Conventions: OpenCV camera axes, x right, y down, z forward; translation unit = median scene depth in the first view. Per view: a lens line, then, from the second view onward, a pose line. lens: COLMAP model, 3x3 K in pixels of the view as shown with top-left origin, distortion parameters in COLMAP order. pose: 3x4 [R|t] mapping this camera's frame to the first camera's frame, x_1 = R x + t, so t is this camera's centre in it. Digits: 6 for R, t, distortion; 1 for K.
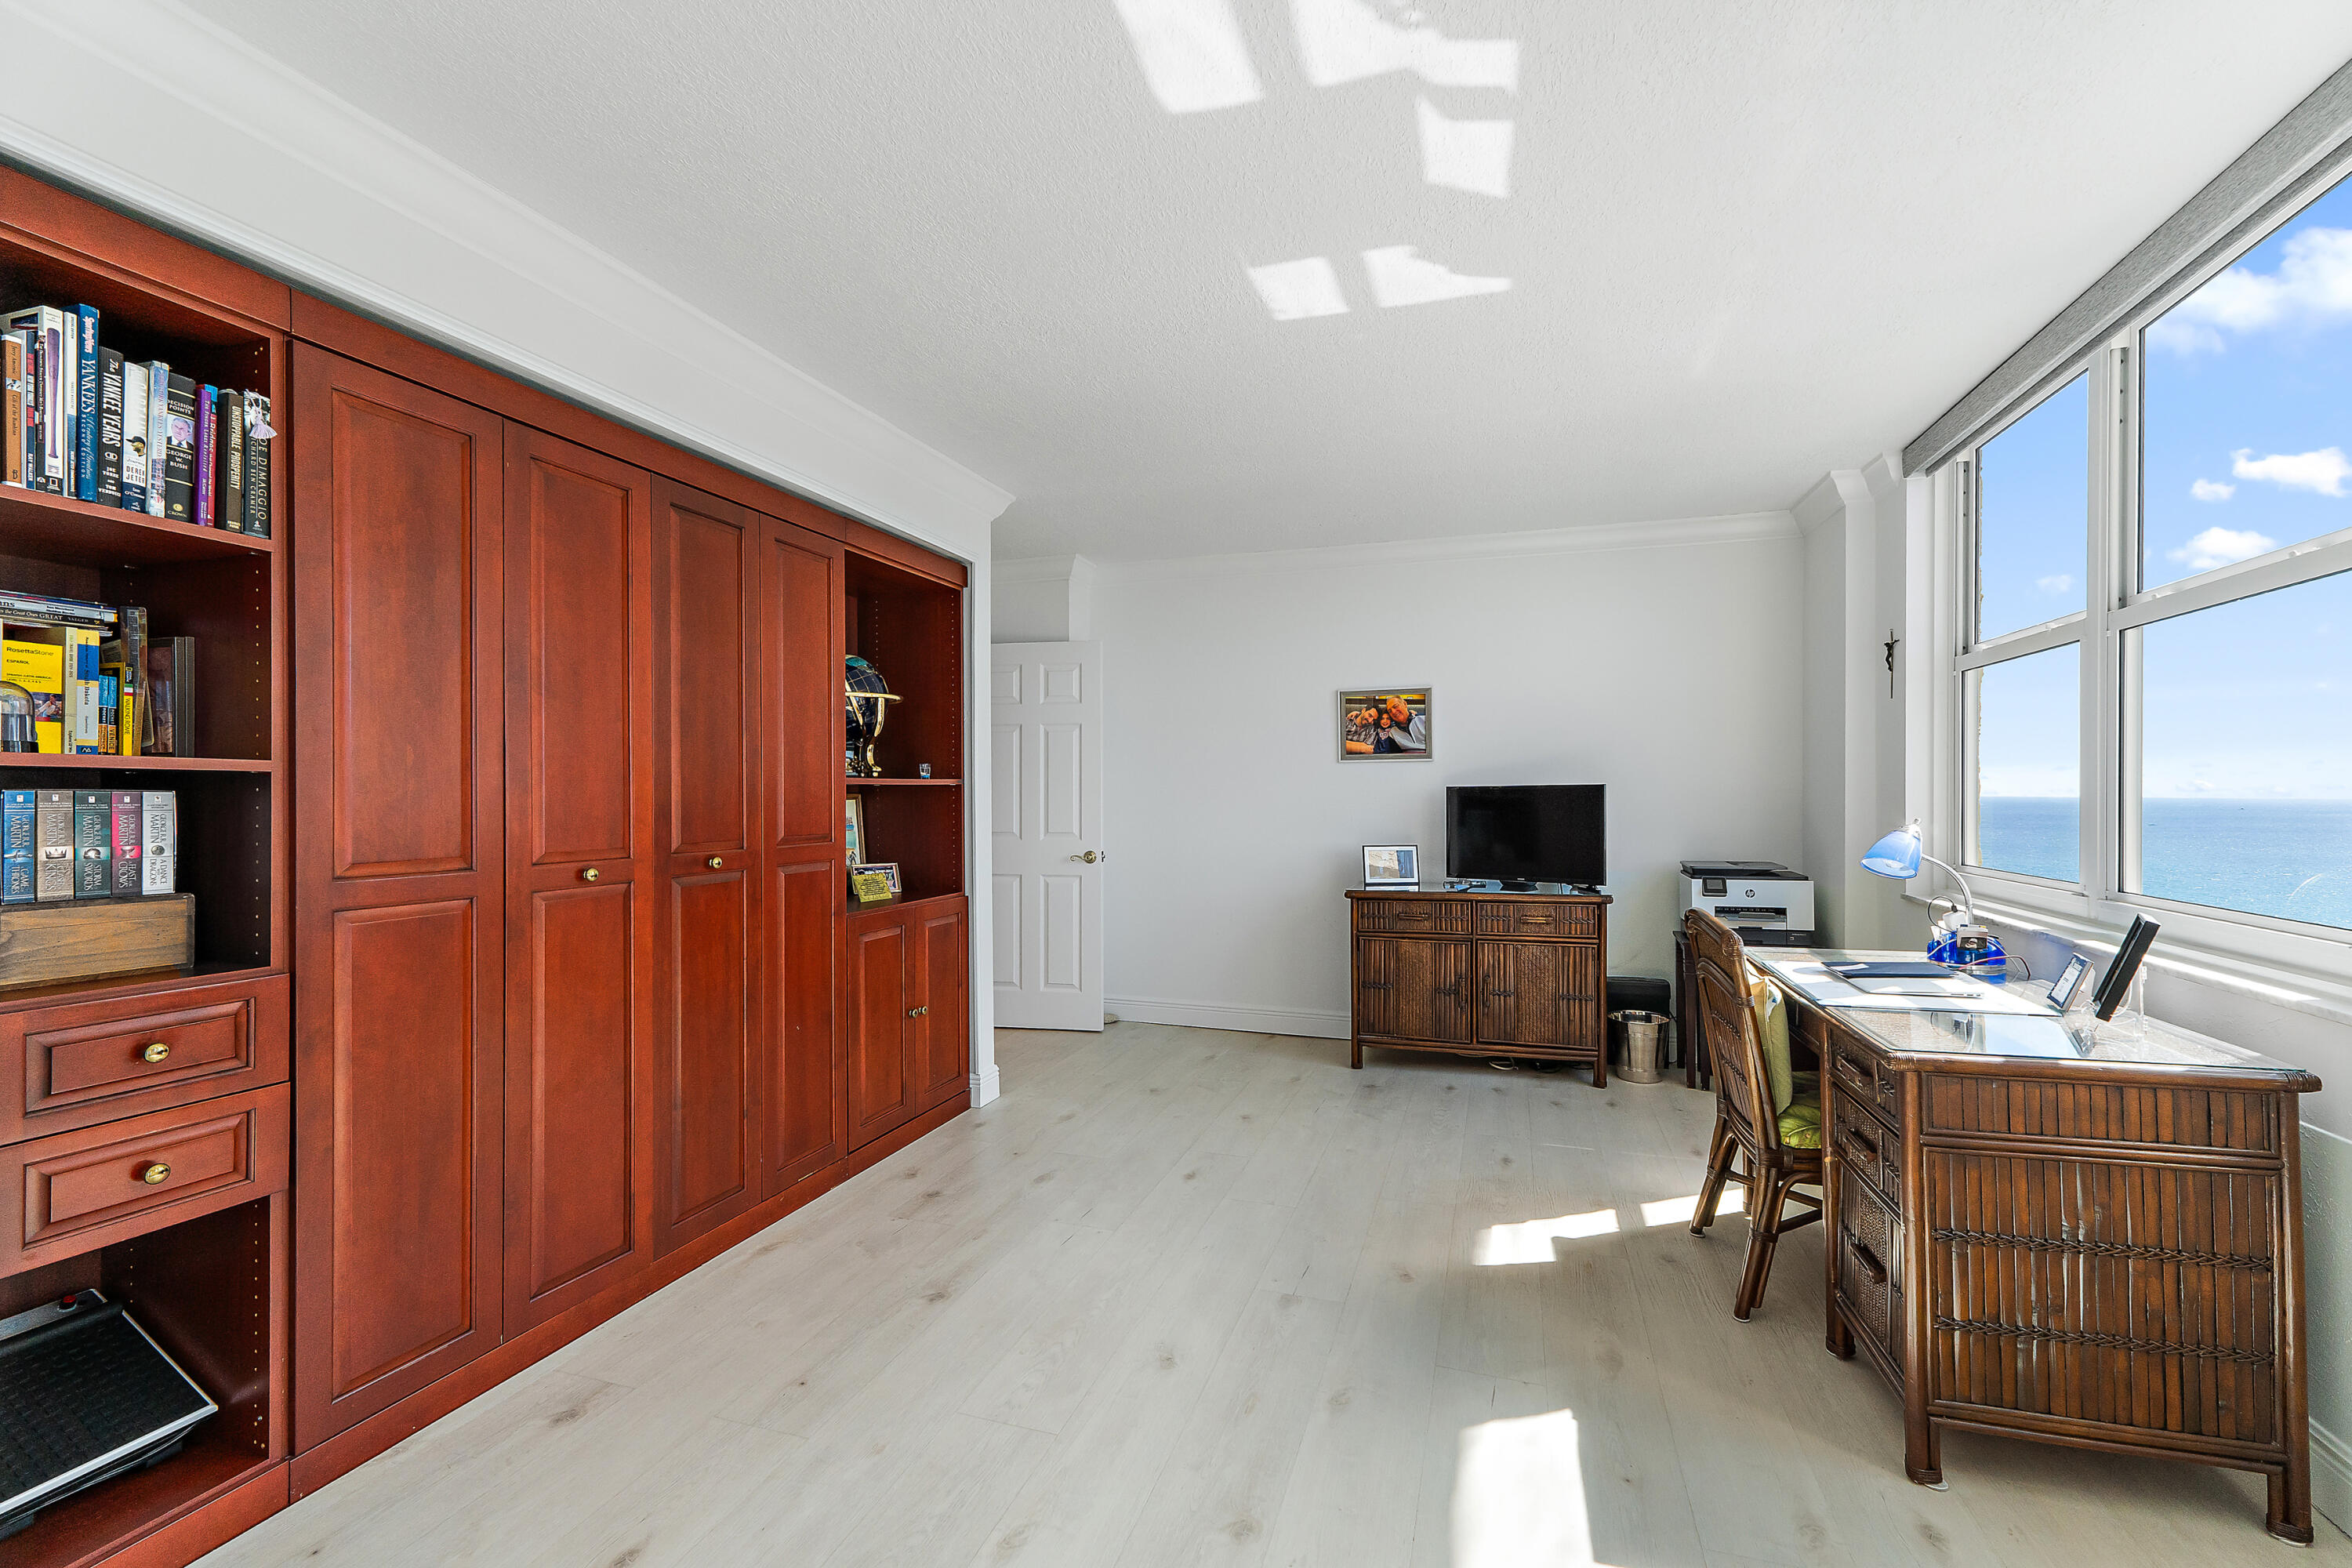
lens RADIAL K [[994.3, 0, 1184.0], [0, 994.3, 796.7], [0, 0, 1]] dist [0.001712, -0.000036]
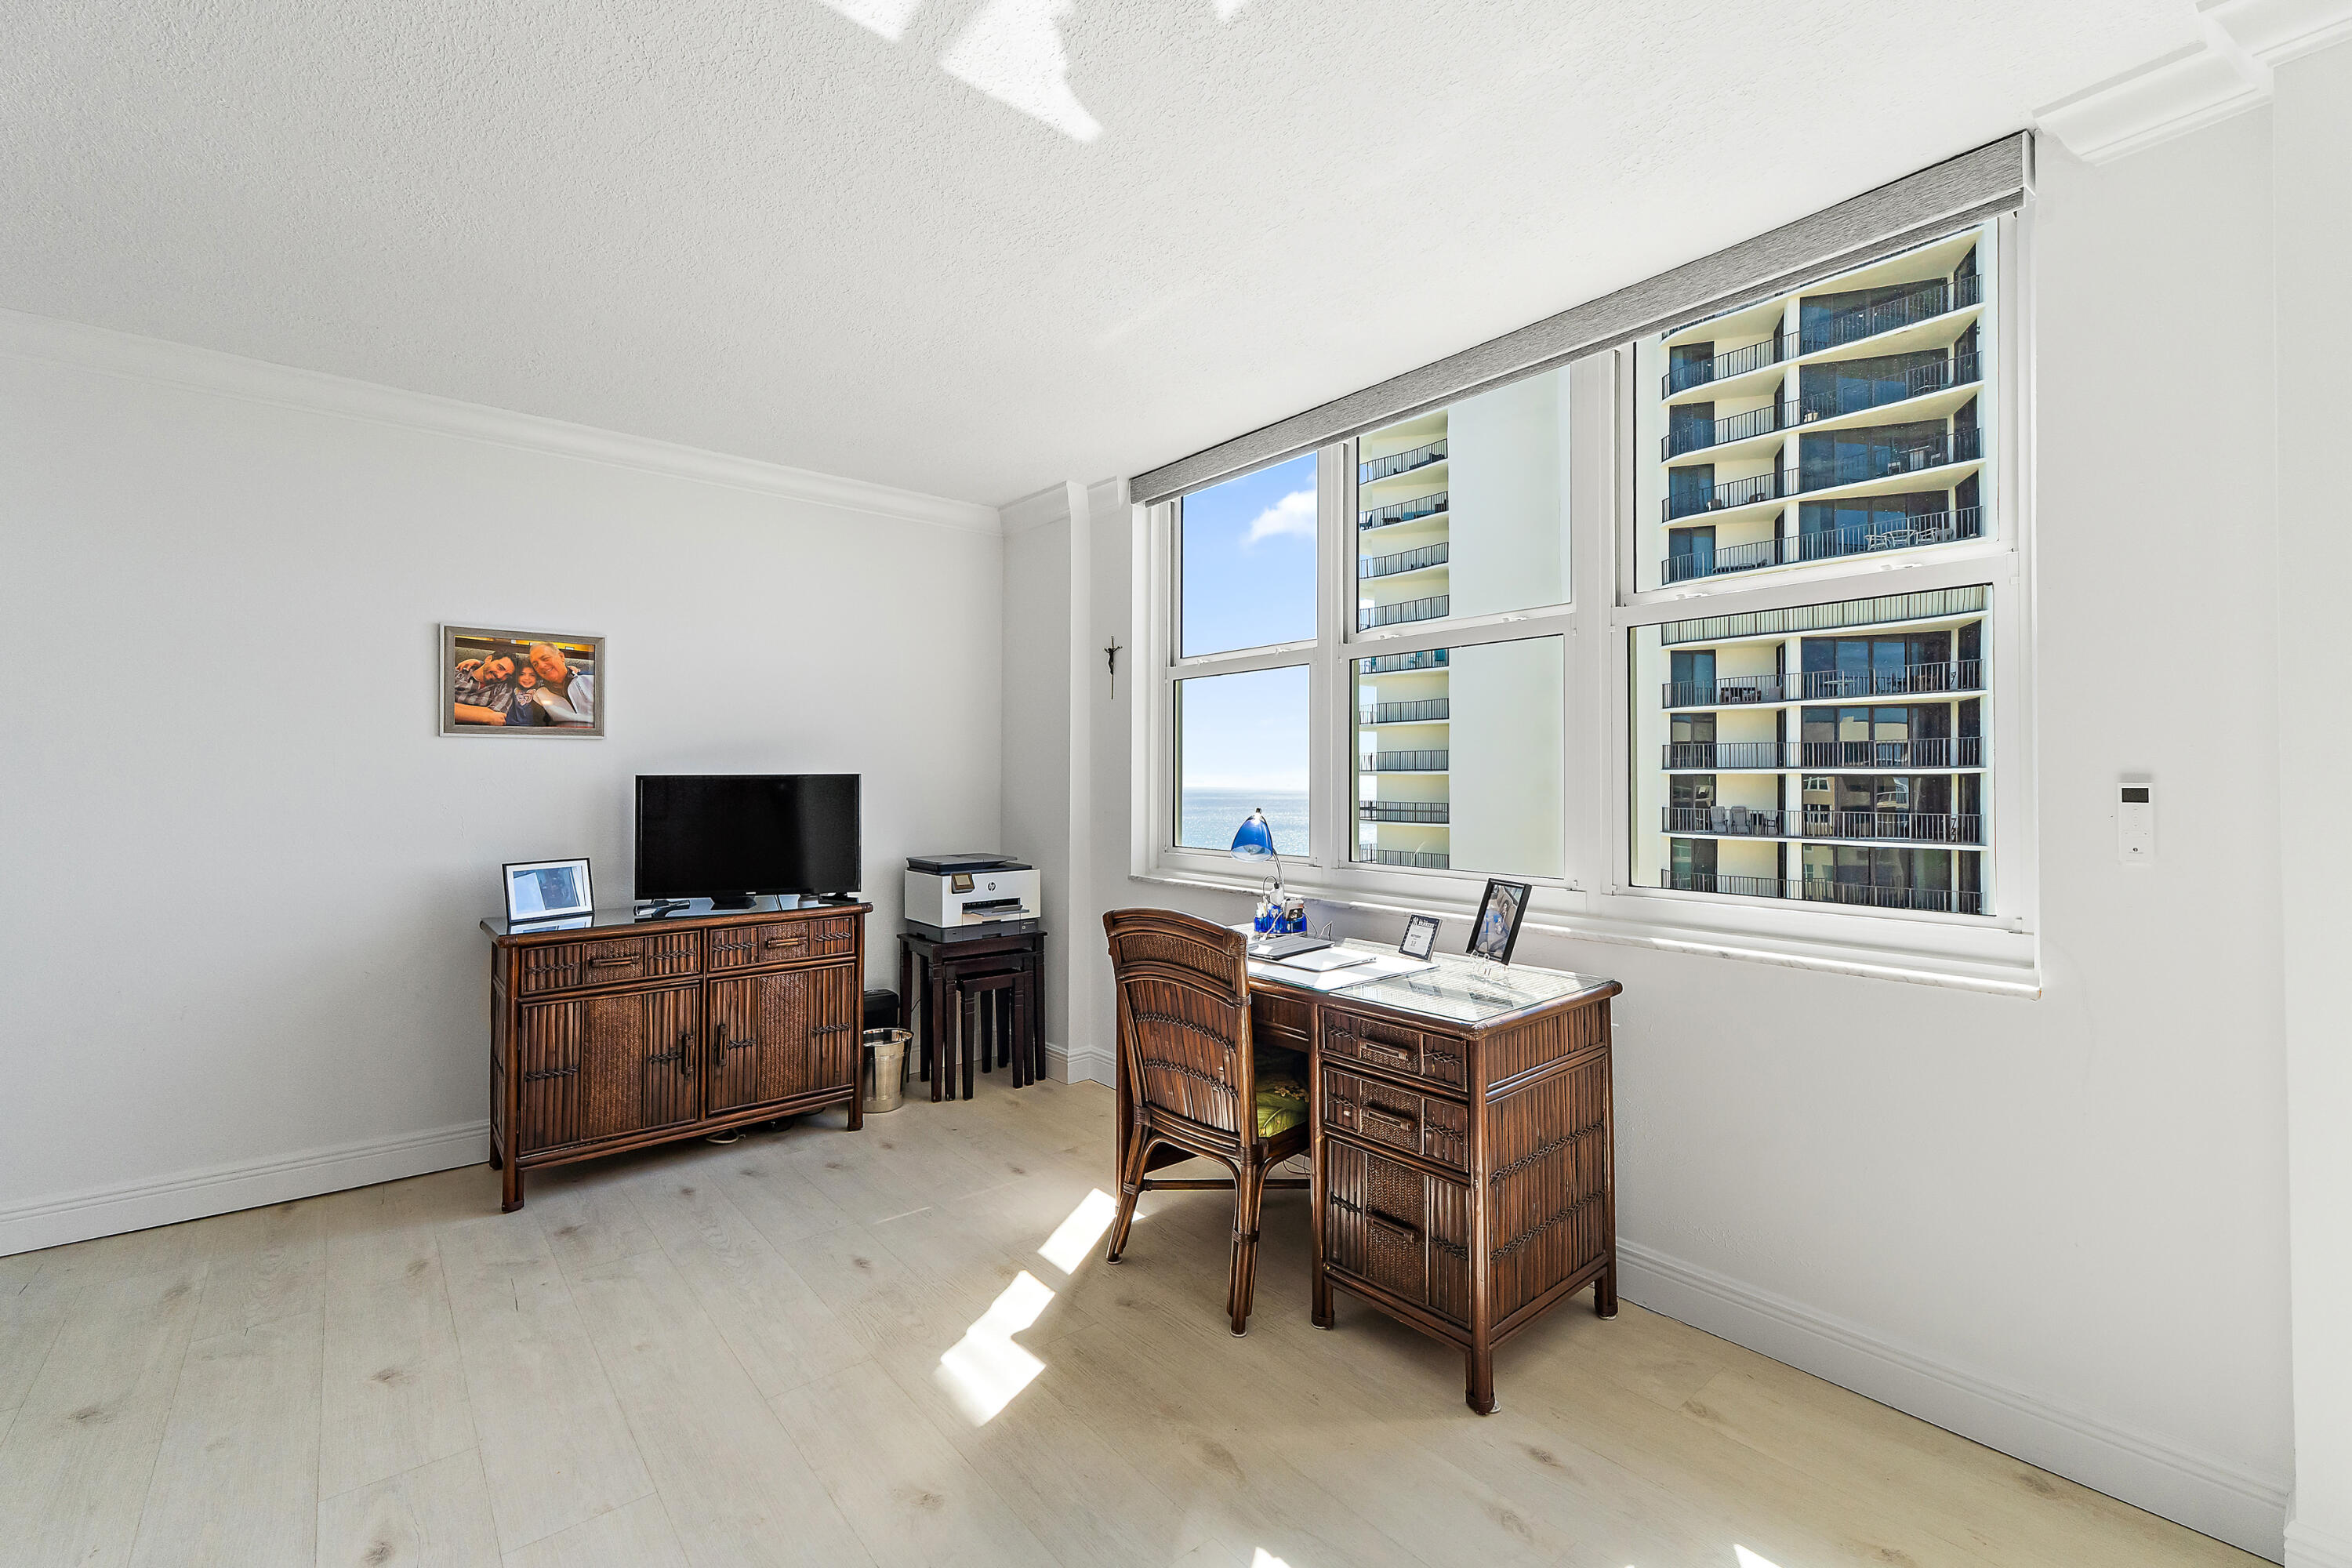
lens RADIAL K [[1005.2, 0, 1189.7], [0, 1005.2, 762.8], [0, 0, 1]] dist [0.004250, 0.000751]
pose [[0.524329, 0.019597, 0.851290, -0.164459], [0.001636, 0.999710, -0.024021, -0.000886], [-0.851514, 0.013987, 0.524145, 0.287685]]
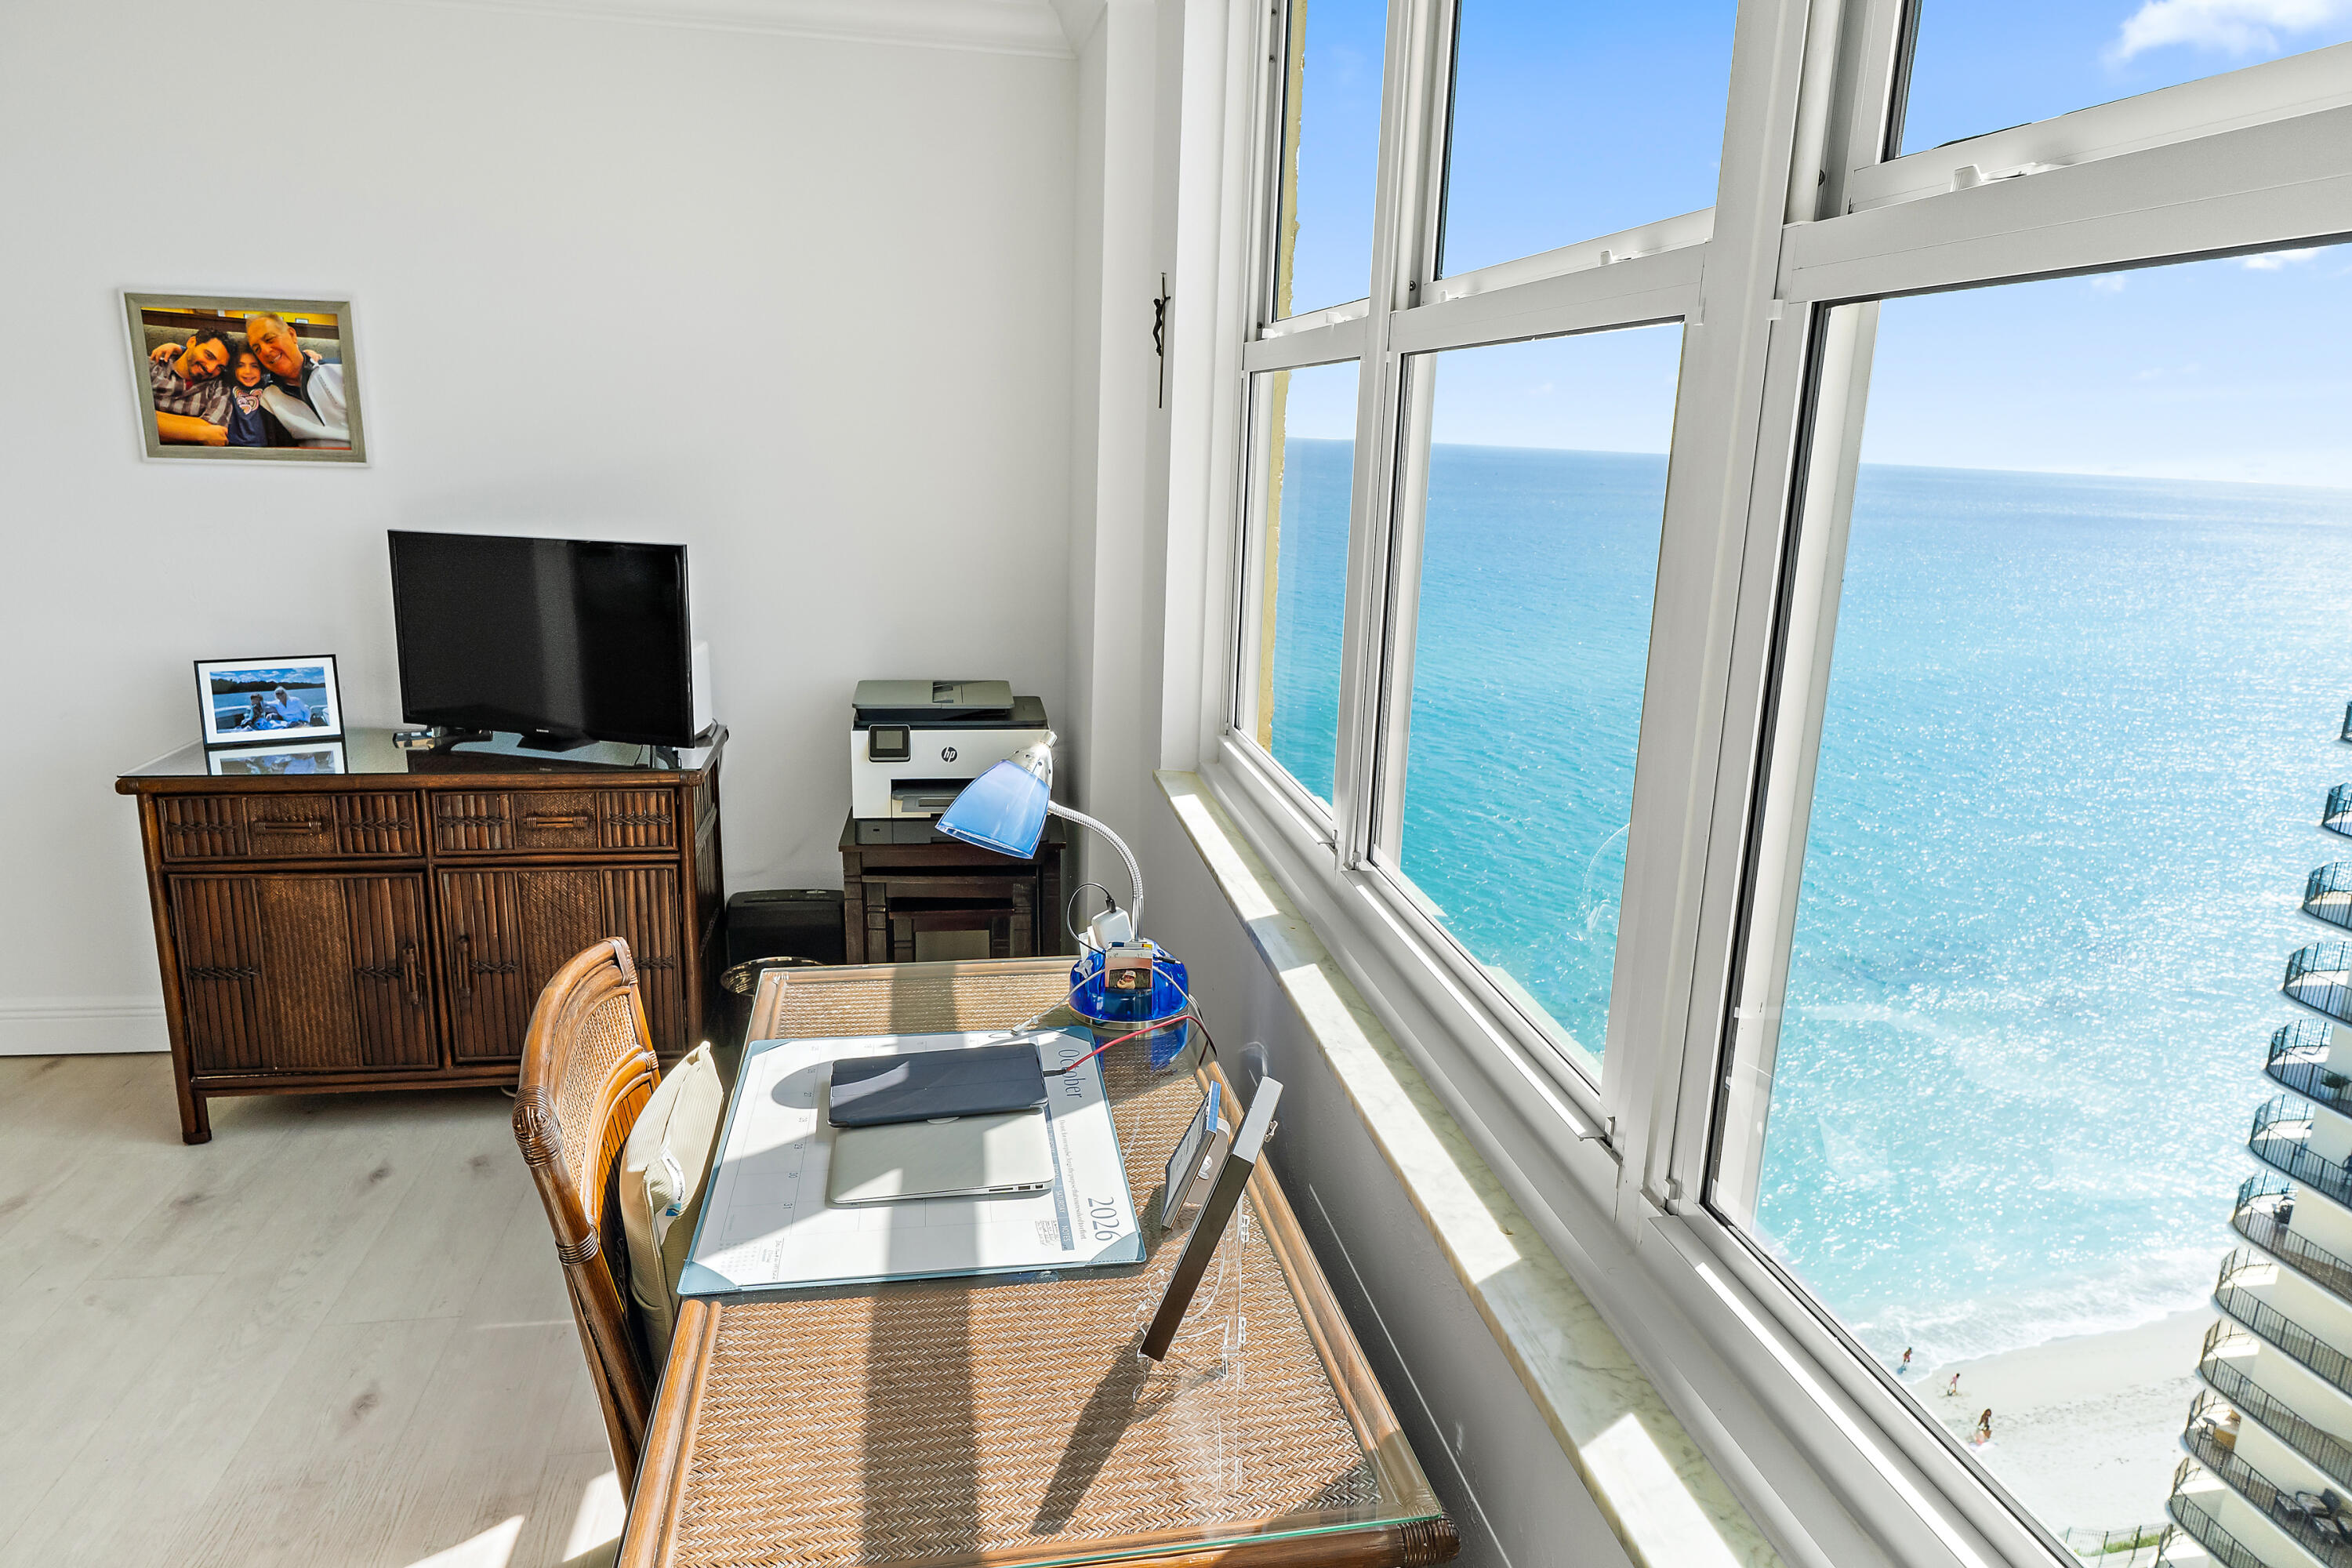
lens RADIAL K [[1515.2, 0, 1203.5], [0, 1515.2, 791.5], [0, 0, 1]] dist [0.000106, 0.000938]
pose [[0.880786, -0.077786, 0.467082, 0.280278], [-0.035945, 0.972585, 0.229752, -0.072756], [-0.472149, -0.219151, 0.853843, 0.205402]]
